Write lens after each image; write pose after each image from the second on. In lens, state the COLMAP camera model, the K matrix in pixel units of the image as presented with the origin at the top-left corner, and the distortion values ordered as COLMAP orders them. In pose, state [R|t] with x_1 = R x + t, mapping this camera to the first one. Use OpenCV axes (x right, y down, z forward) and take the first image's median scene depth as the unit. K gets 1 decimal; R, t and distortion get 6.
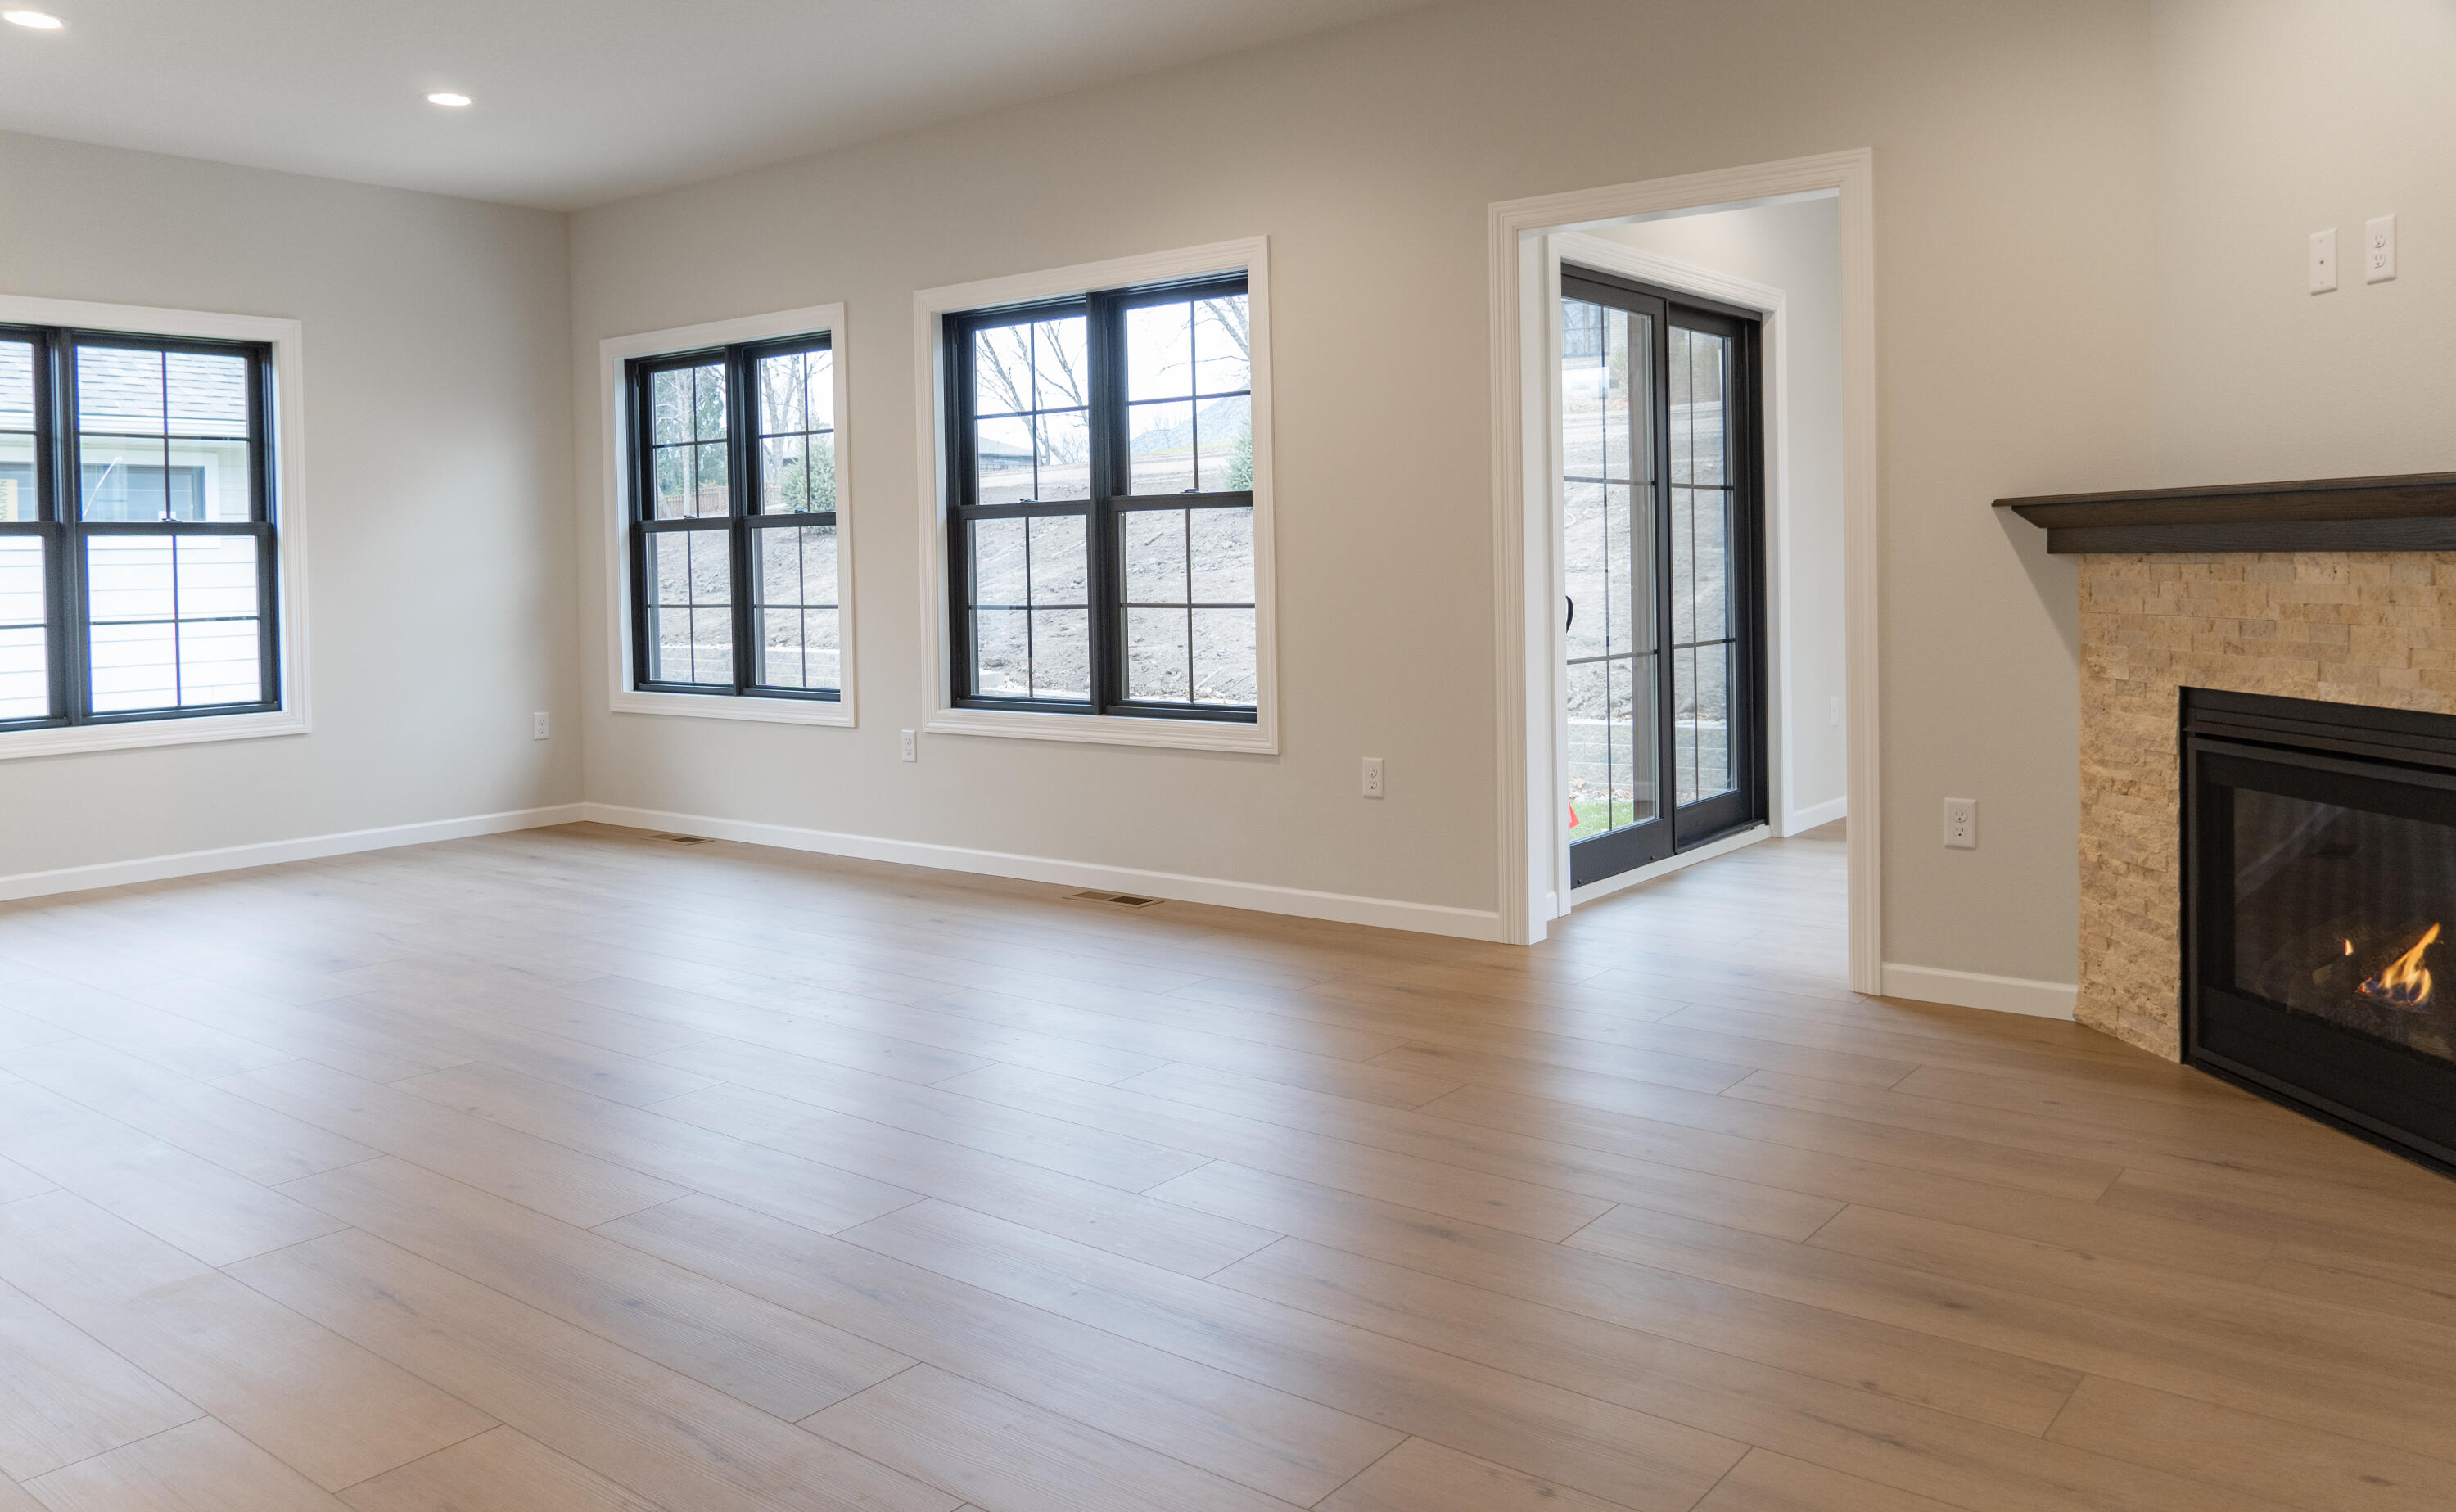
lens RADIAL K [[1825.2, 0, 1171.8], [0, 1825.2, 588.4], [0, 0, 1]] dist [-0.005068, -0.005632]
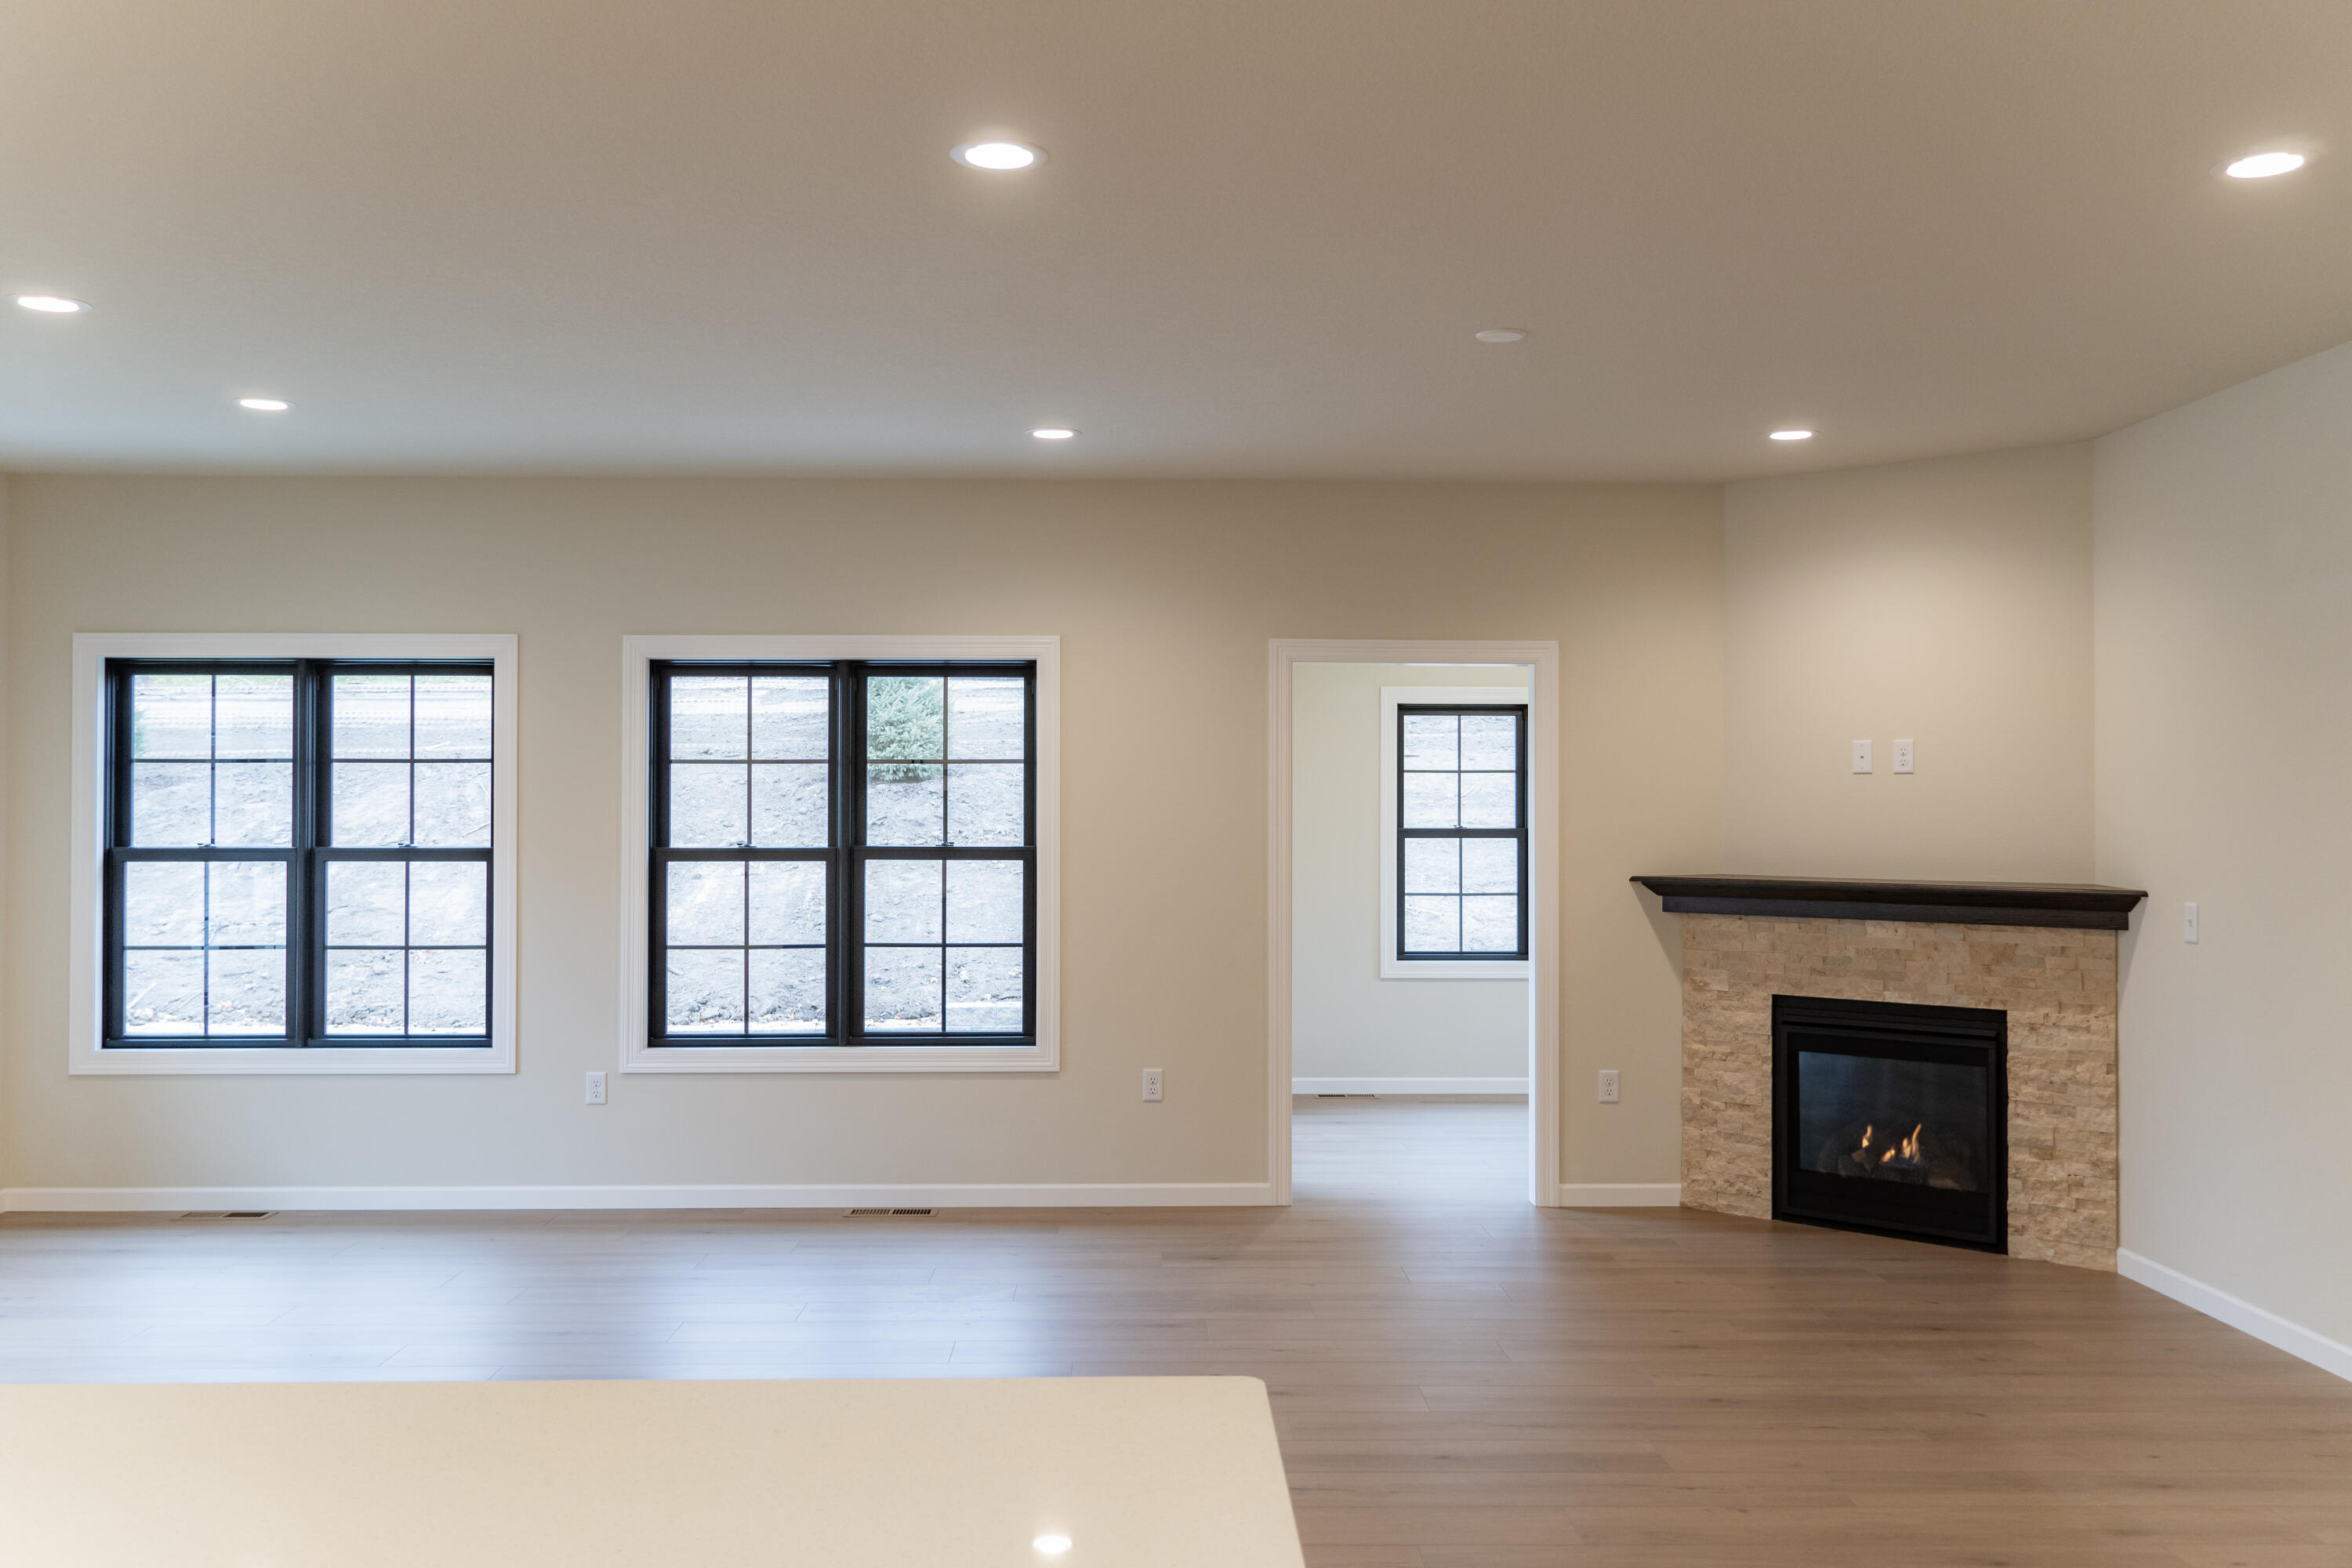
lens RADIAL K [[2039.6, 0, 1176.5], [0, 2039.6, 788.3], [0, 0, 1]] dist [0.026026, -0.018116]
pose [[0.767366, 0.027988, 0.640598, -1.020057], [-0.003960, 0.999235, -0.038912, -0.057450], [-0.641197, 0.027323, 0.766889, -0.101132]]
